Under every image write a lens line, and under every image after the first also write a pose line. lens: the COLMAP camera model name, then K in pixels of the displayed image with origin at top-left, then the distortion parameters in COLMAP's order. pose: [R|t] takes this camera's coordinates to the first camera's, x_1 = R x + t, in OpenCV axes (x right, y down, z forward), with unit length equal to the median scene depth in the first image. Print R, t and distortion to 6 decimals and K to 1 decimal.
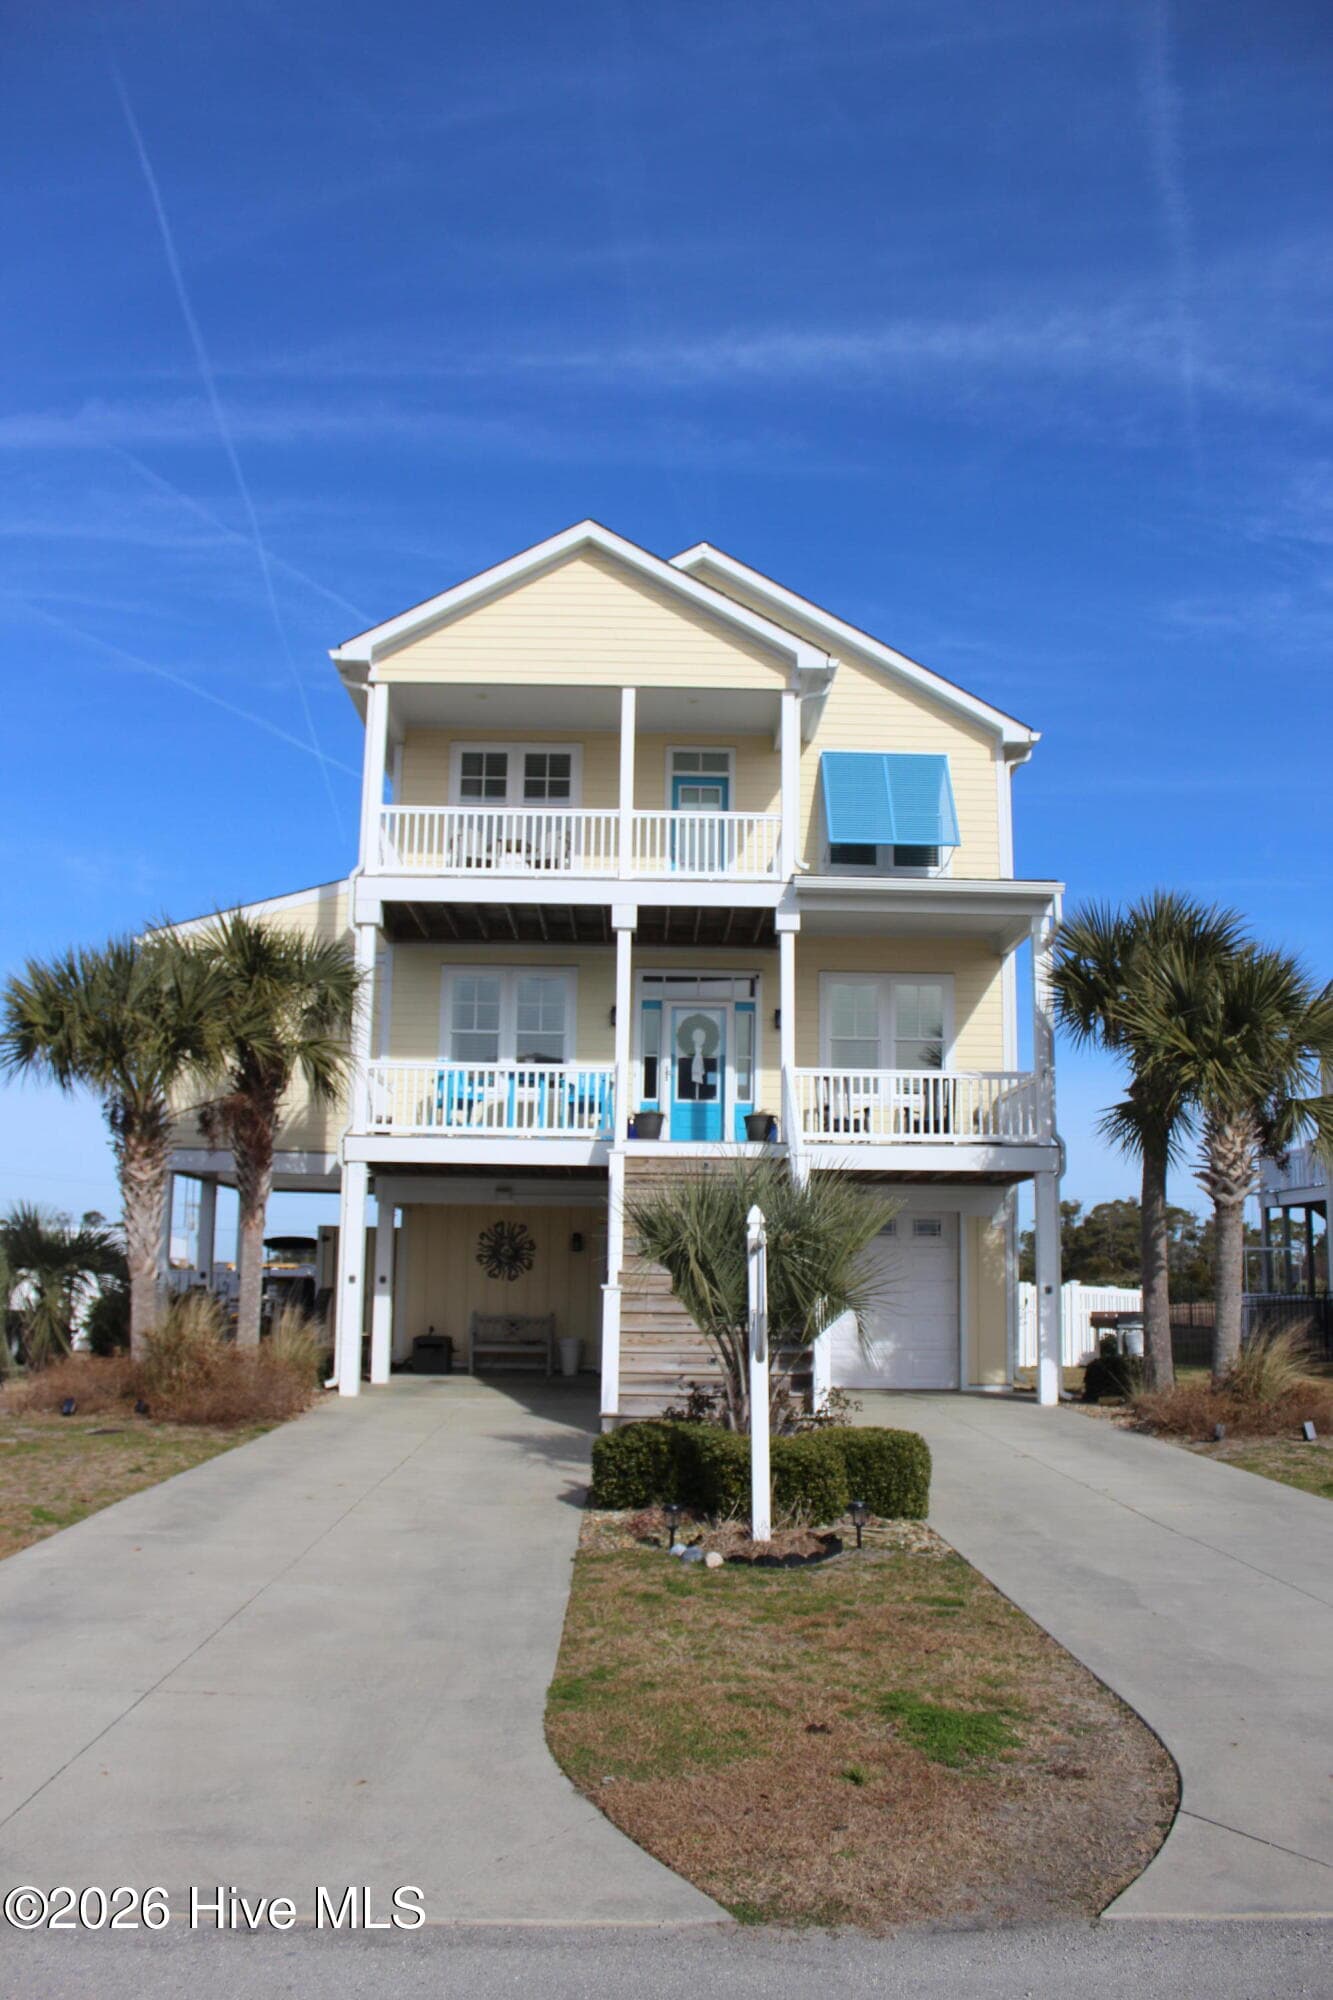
lens RADIAL K [[1638.2, 0, 666.5], [0, 1638.2, 1000.0], [0, 0, 1]] dist [-0.159186, 0.134085]
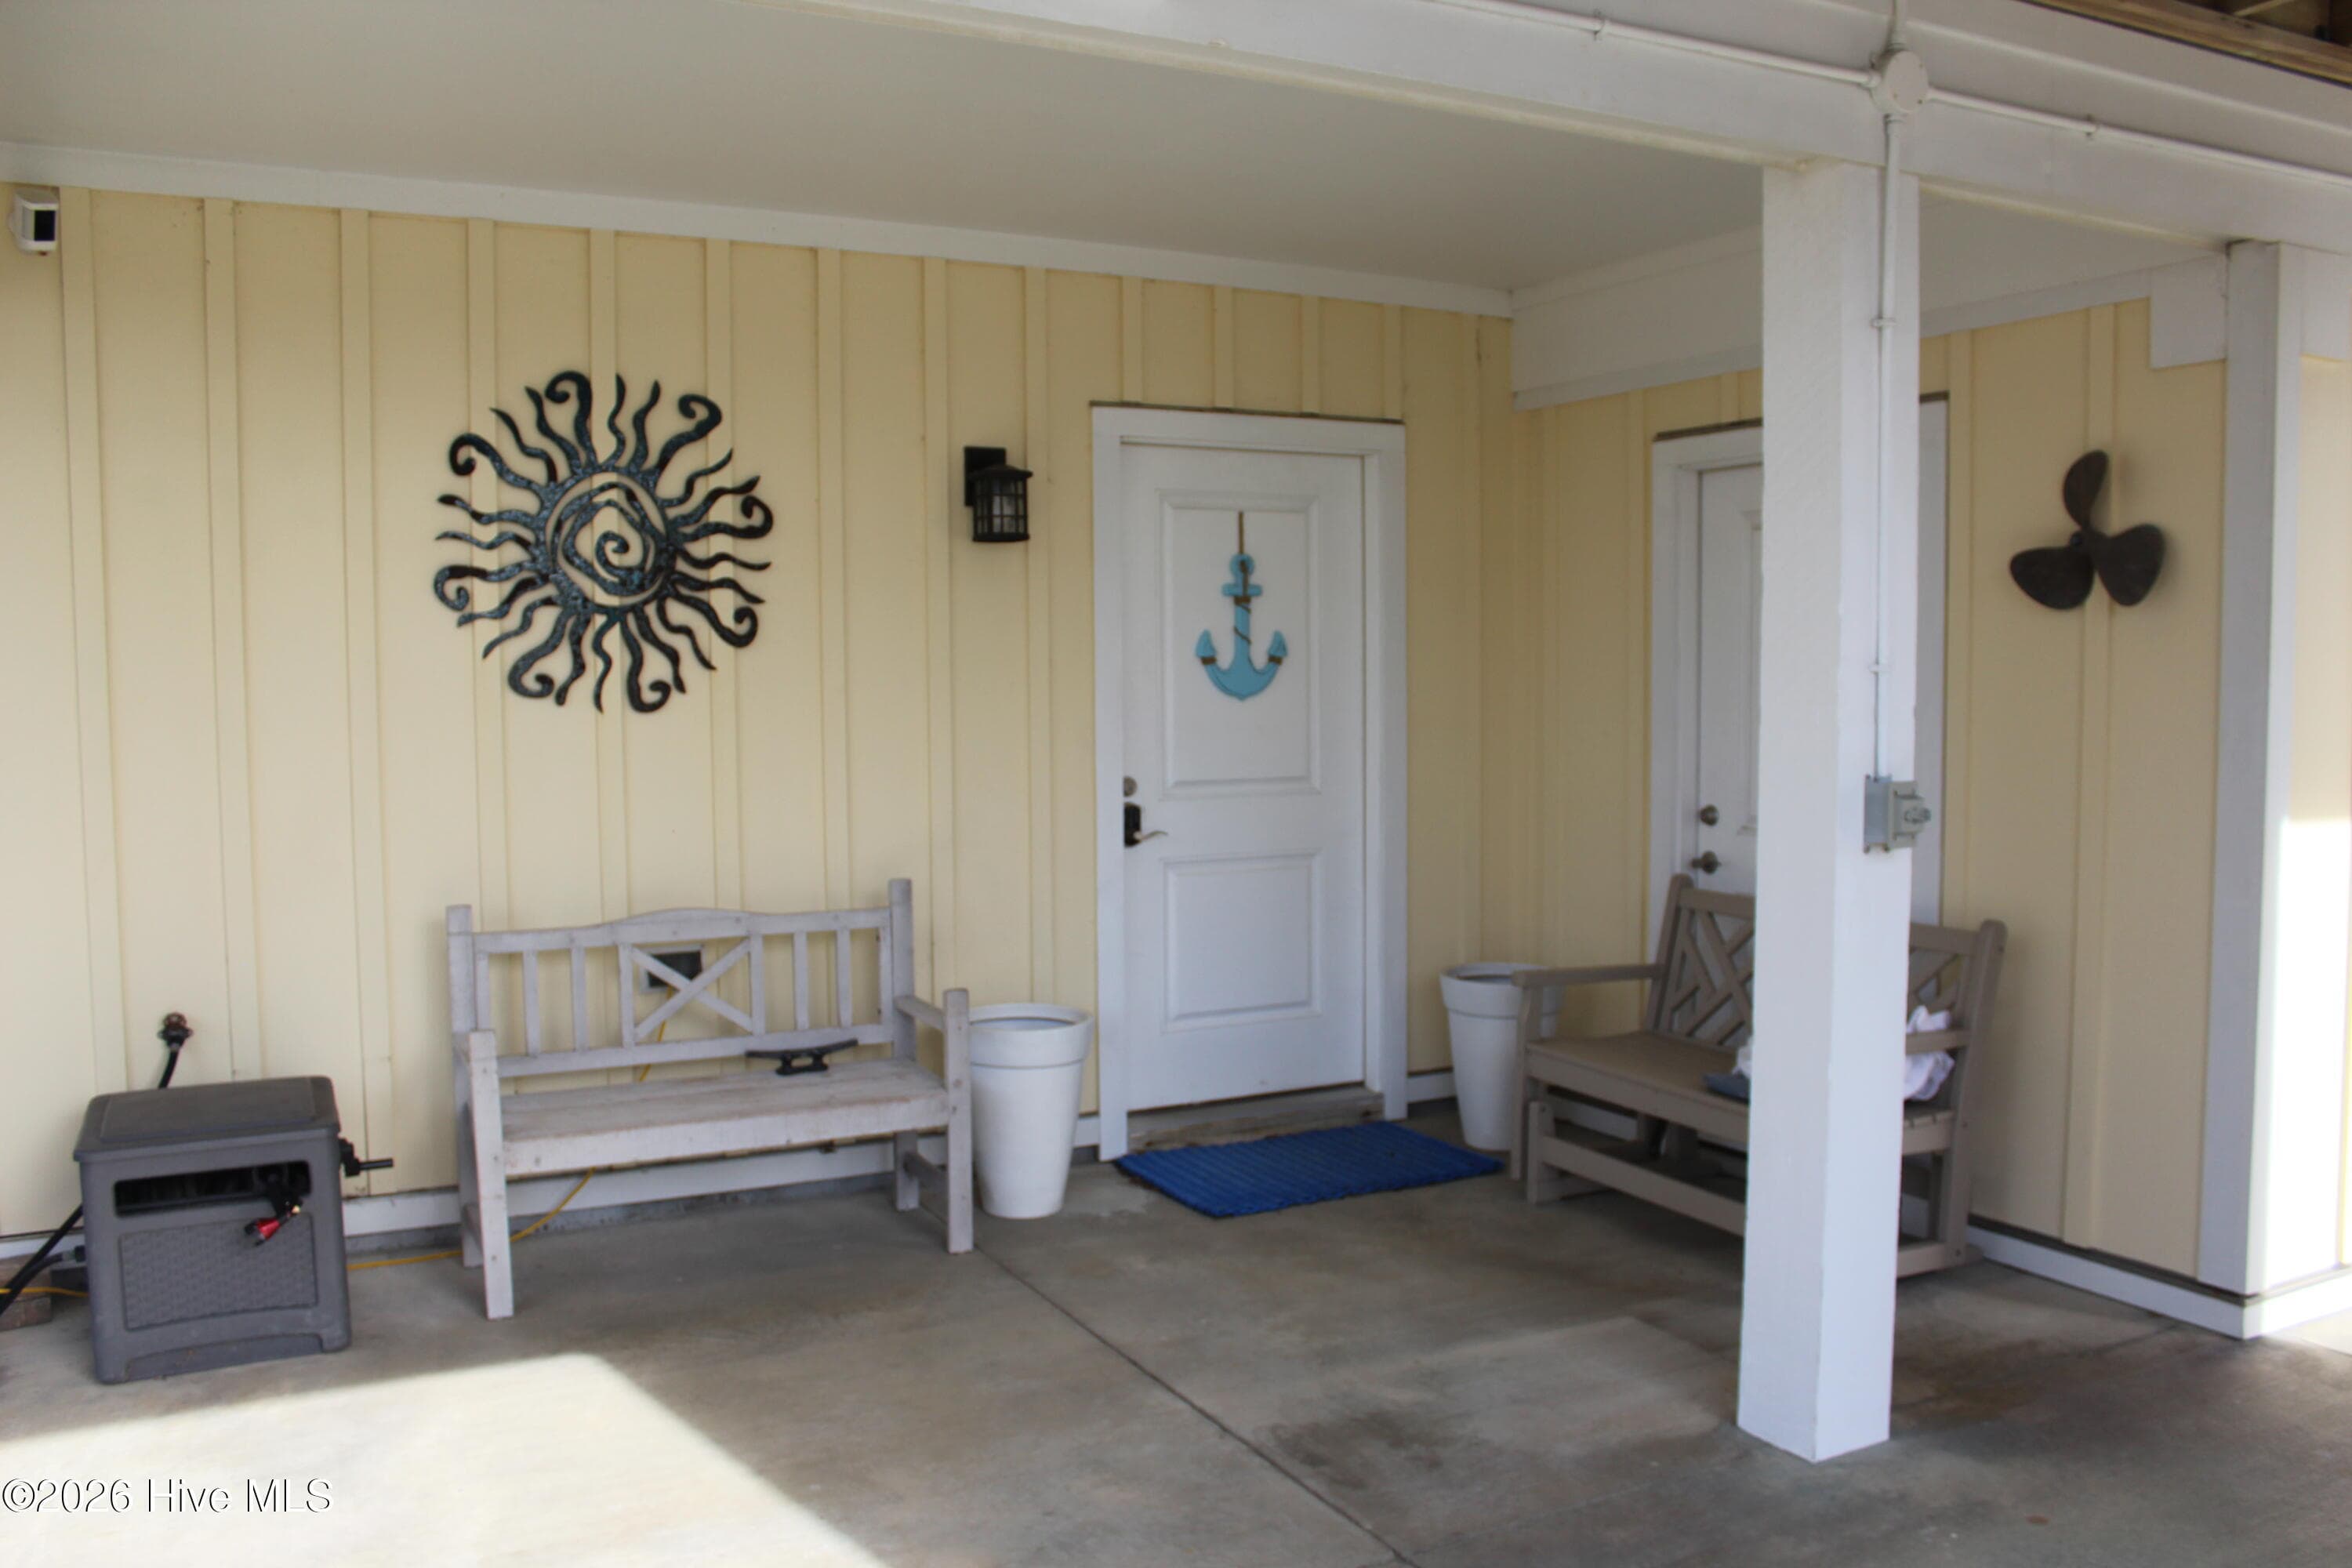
lens RADIAL K [[1940.7, 0, 1176.0], [0, 1940.7, 784.0], [0, 0, 1]] dist [-0.165210, 0.145928]
pose [[0.897678, -0.047454, 0.438090, -0.159152], [-0.056285, 0.973693, 0.220801, 0.154878], [-0.437043, -0.222866, 0.871392, 0.937570]]
